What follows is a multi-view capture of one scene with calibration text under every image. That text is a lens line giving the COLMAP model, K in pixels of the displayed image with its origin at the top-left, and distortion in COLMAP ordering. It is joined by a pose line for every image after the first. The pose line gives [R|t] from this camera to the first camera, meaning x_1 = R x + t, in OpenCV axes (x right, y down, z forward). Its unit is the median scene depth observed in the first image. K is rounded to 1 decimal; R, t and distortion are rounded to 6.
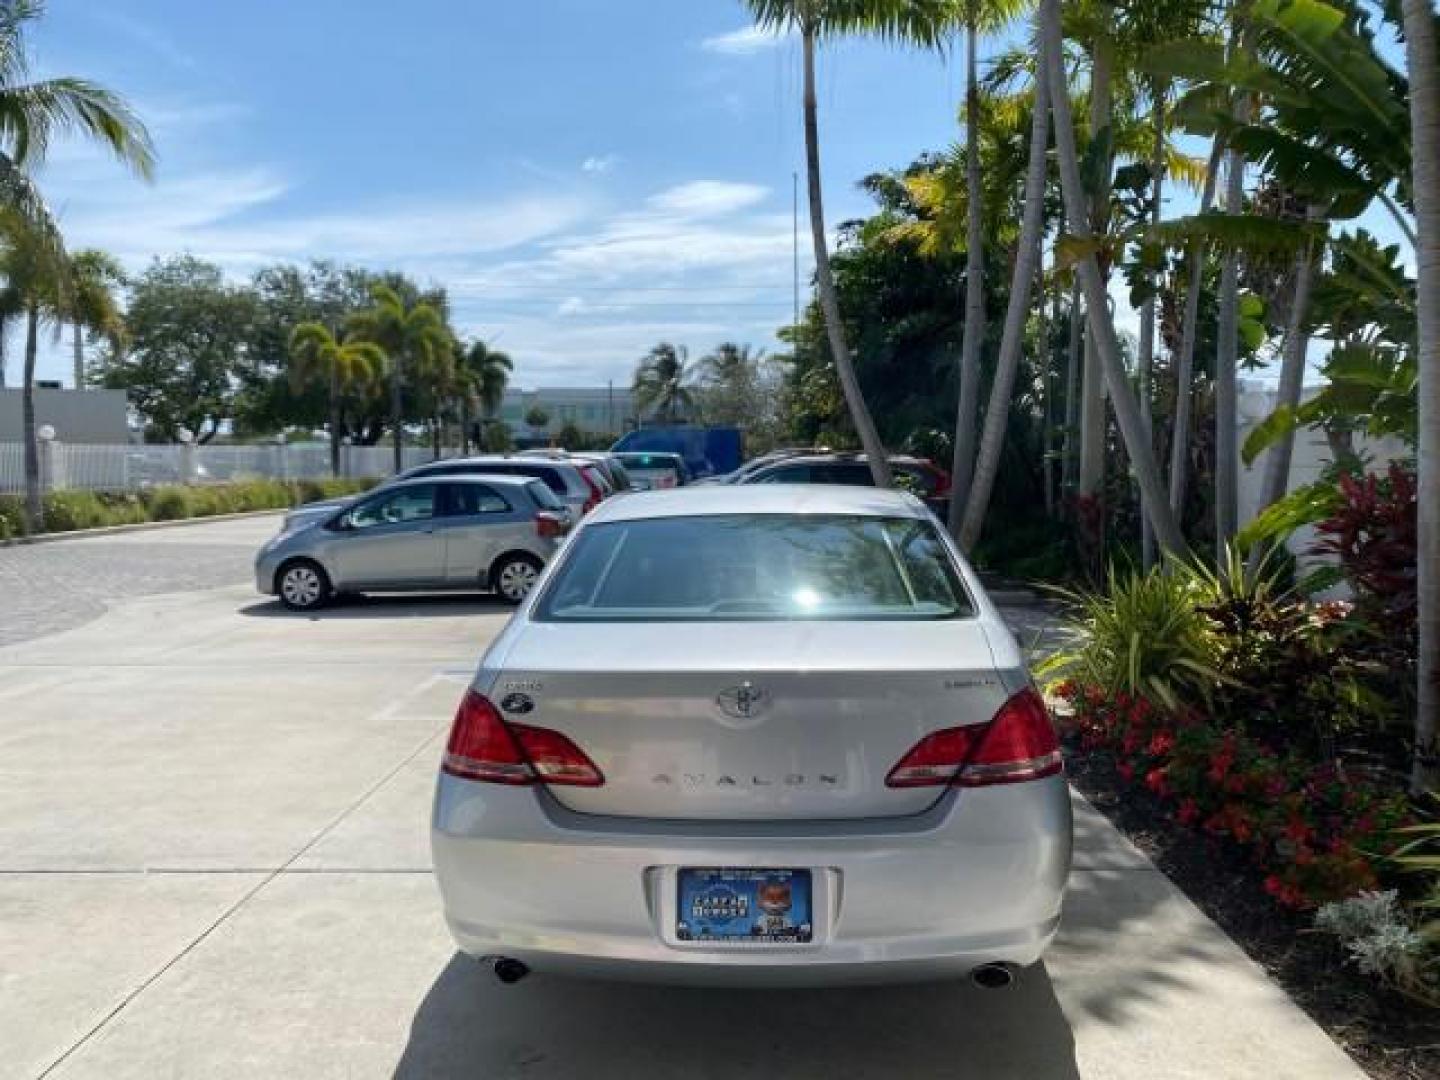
lens RADIAL K [[1108.5, 0, 719.7], [0, 1108.5, 540.9], [0, 0, 1]] dist [0.016977, -0.018589]
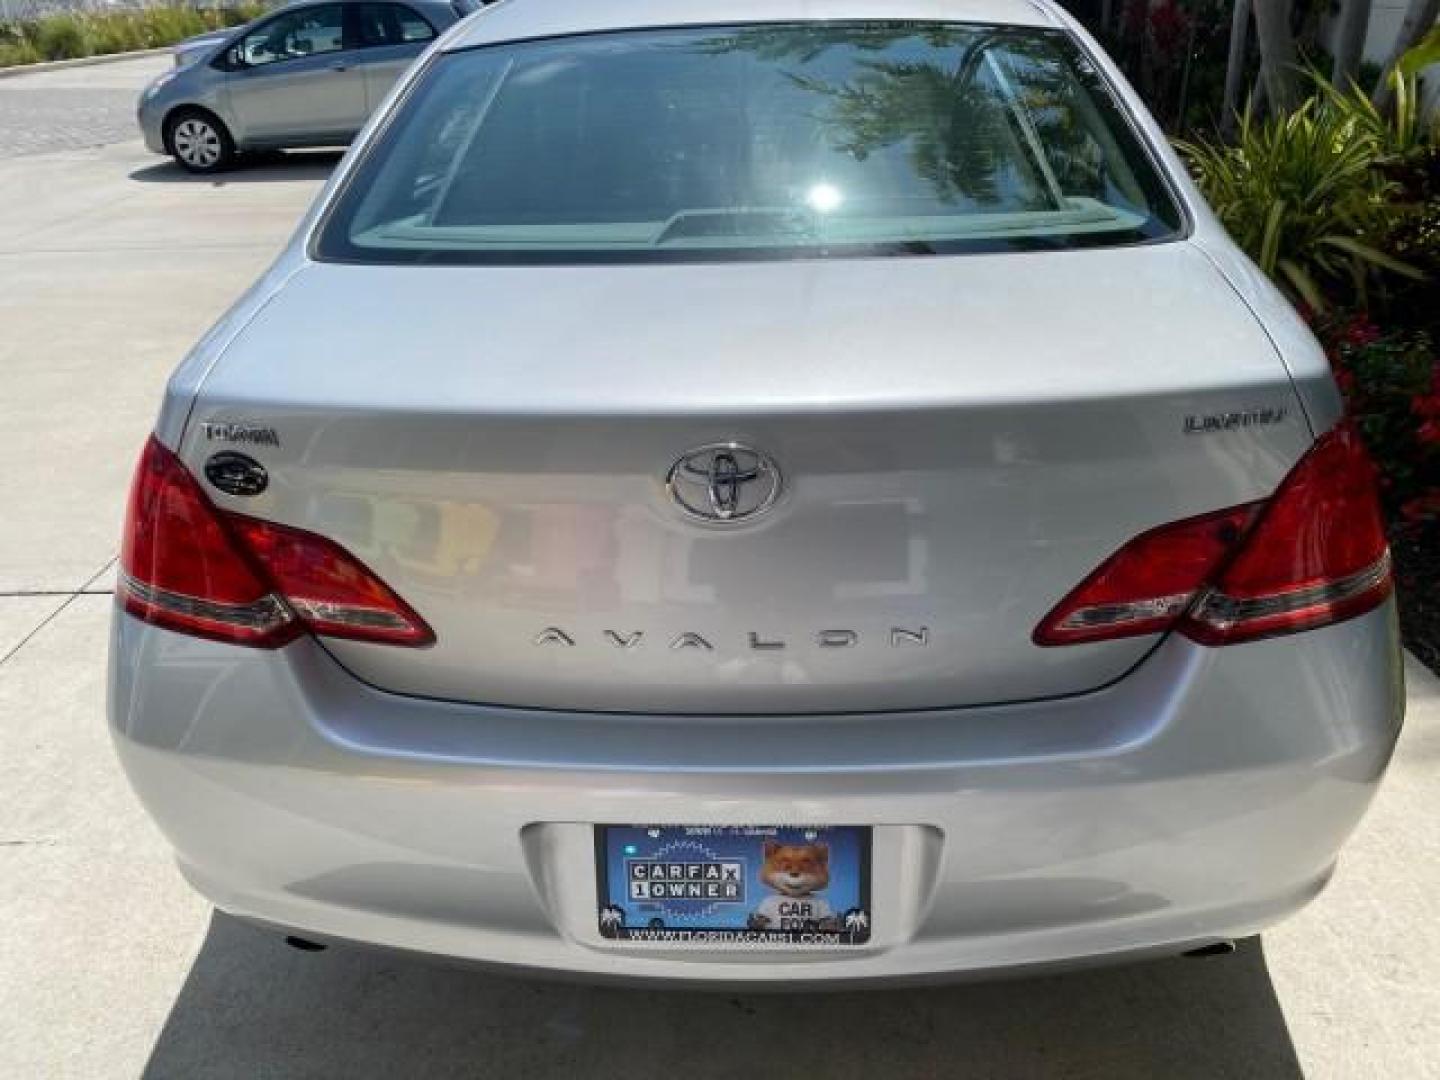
lens RADIAL K [[1108.5, 0, 720.4], [0, 1108.5, 528.8], [0, 0, 1]] dist [0.016977, -0.018589]
pose [[0.999763, -0.021546, 0.003064, 0.003233], [0.018770, 0.924928, 0.379679, -0.000624], [-0.011015, -0.379532, 0.925113, 0.107286]]
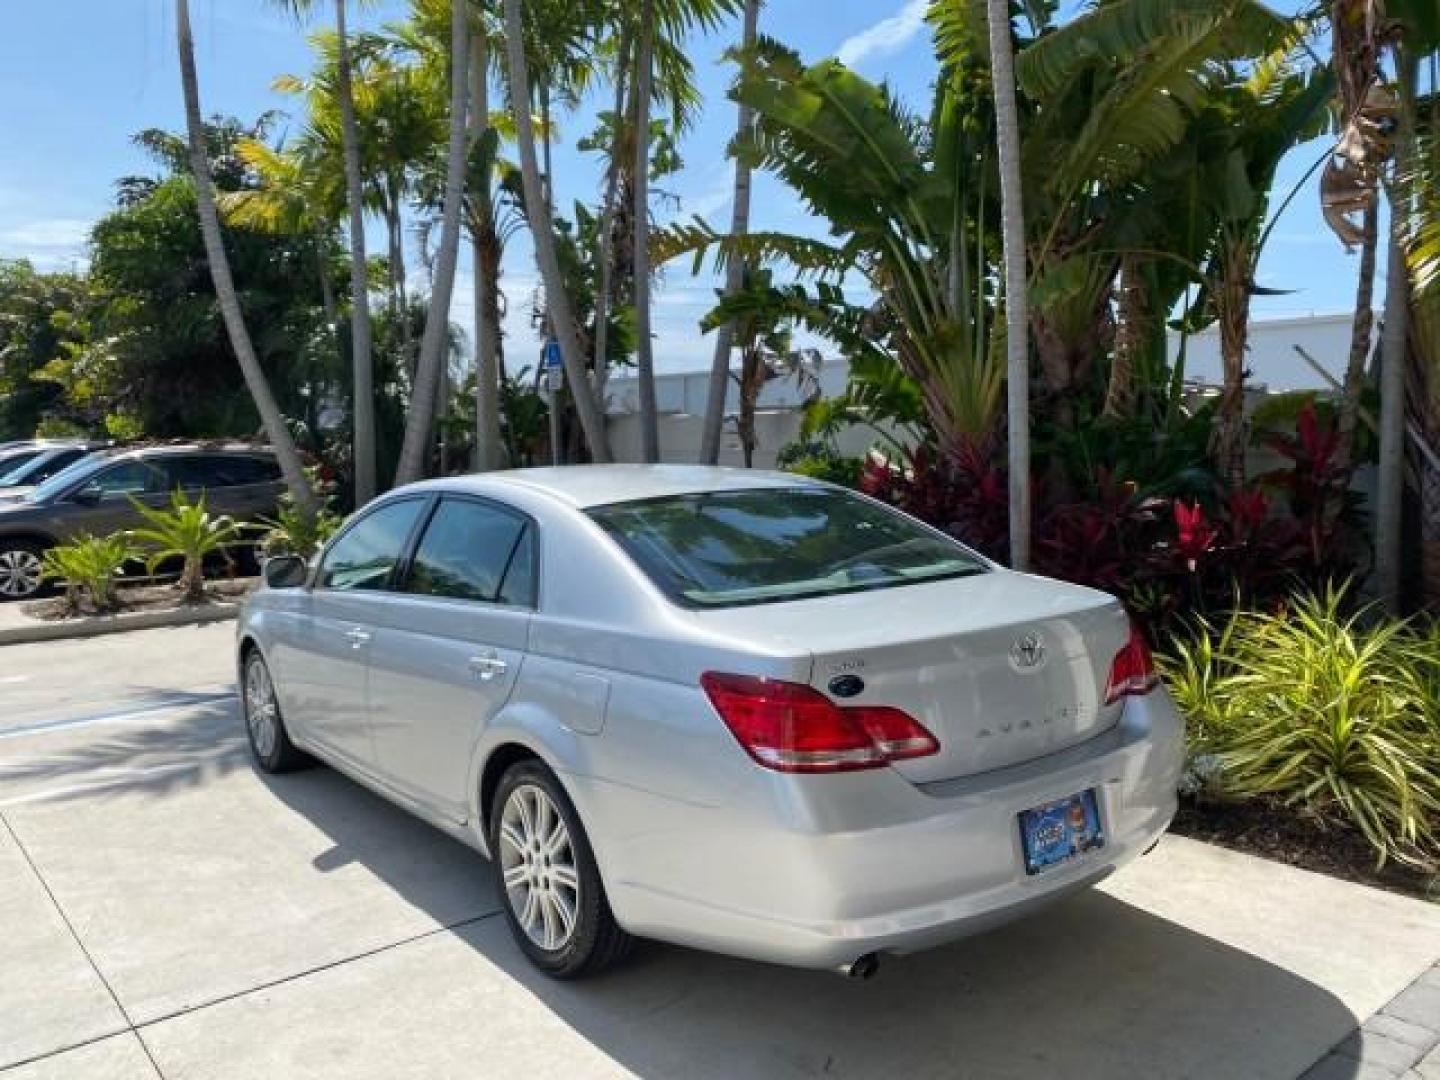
lens RADIAL K [[1103.7, 0, 718.8], [0, 1103.7, 536.7], [0, 0, 1]] dist [0.025461, -0.026843]
pose [[0.754071, -0.058200, 0.654210, -0.167929], [0.056993, 0.998107, 0.023101, -0.001709], [-0.654316, 0.019865, 0.755960, 0.068066]]
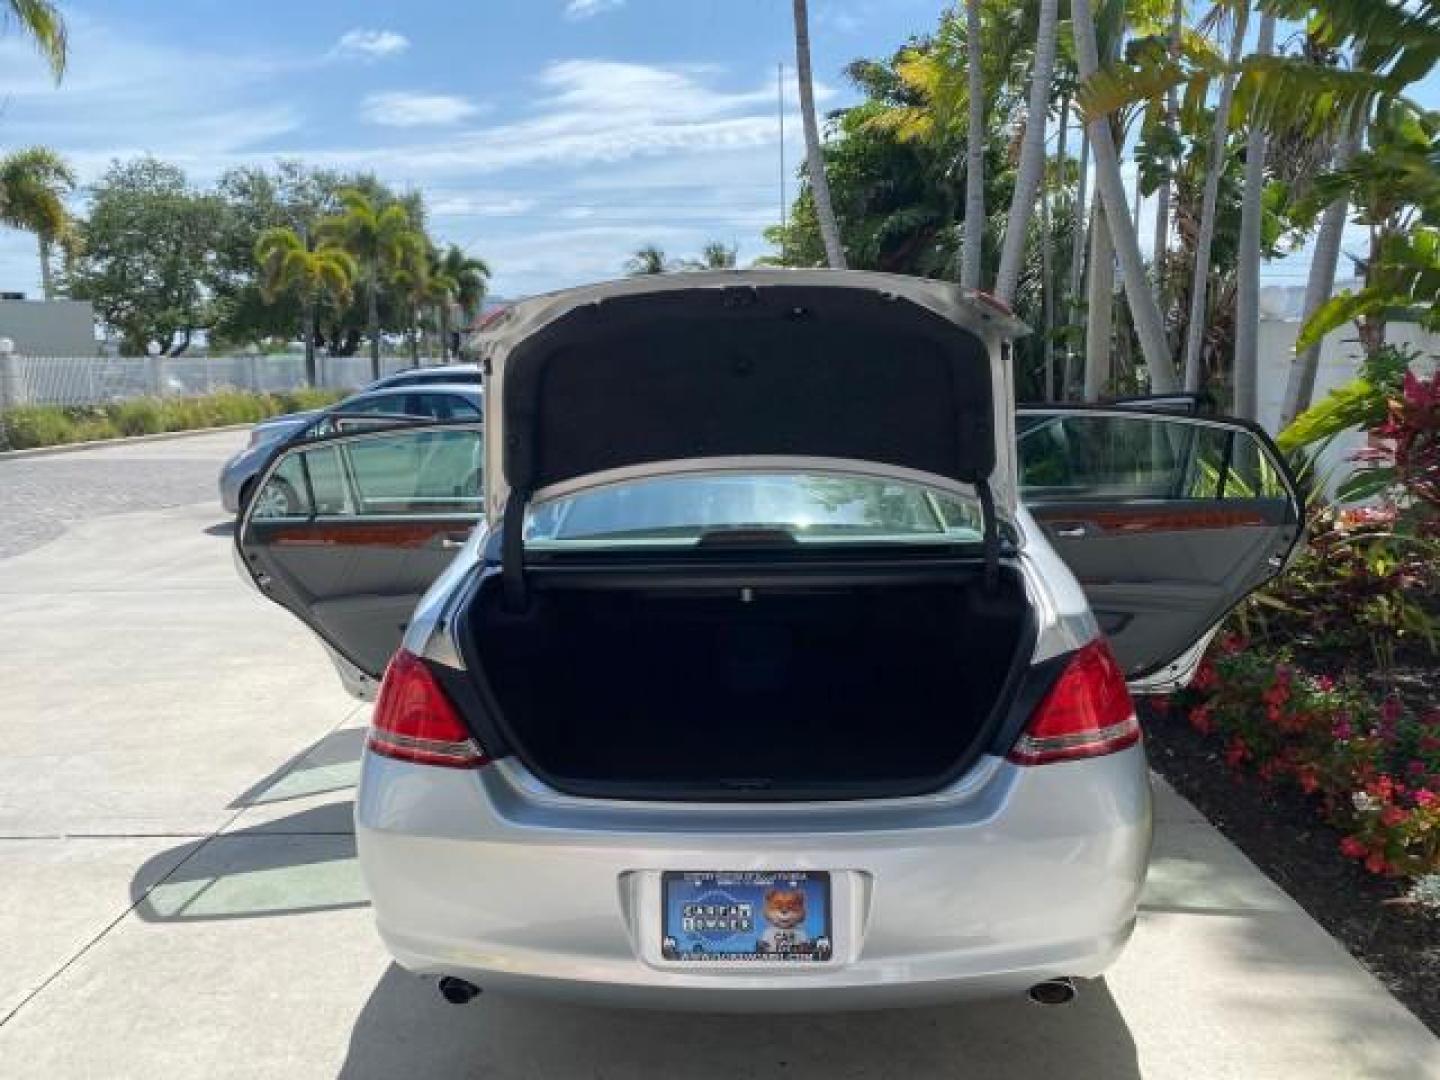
lens RADIAL K [[1108.5, 0, 713.2], [0, 1108.5, 535.8], [0, 0, 1]] dist [0.016977, -0.018589]
pose [[0.999910, -0.012192, 0.005671, -0.000520], [0.011716, 0.996915, 0.077605, -0.001276], [-0.006599, -0.077531, 0.996968, 0.039996]]
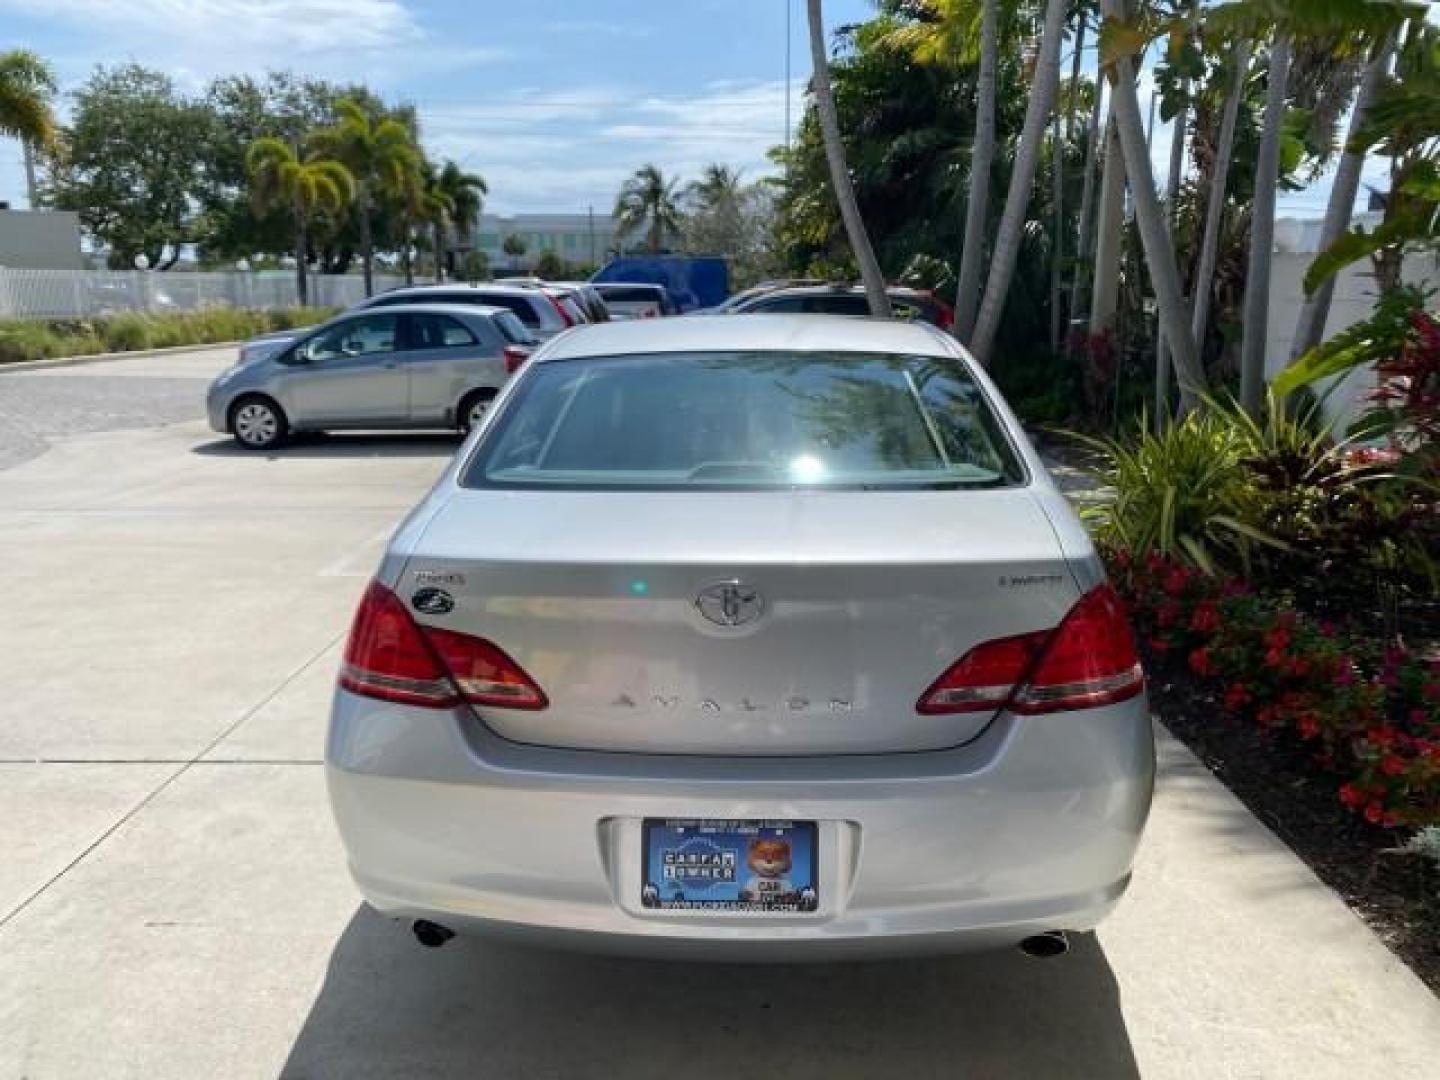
lens RADIAL K [[1108.5, 0, 715.8], [0, 1108.5, 539.5], [0, 0, 1]] dist [0.016977, -0.018589]
pose [[0.999924, 0.005117, 0.011234, 0.000460], [-0.006690, 0.989438, 0.144804, -0.001073], [-0.010375, -0.144868, 0.989397, 0.048516]]
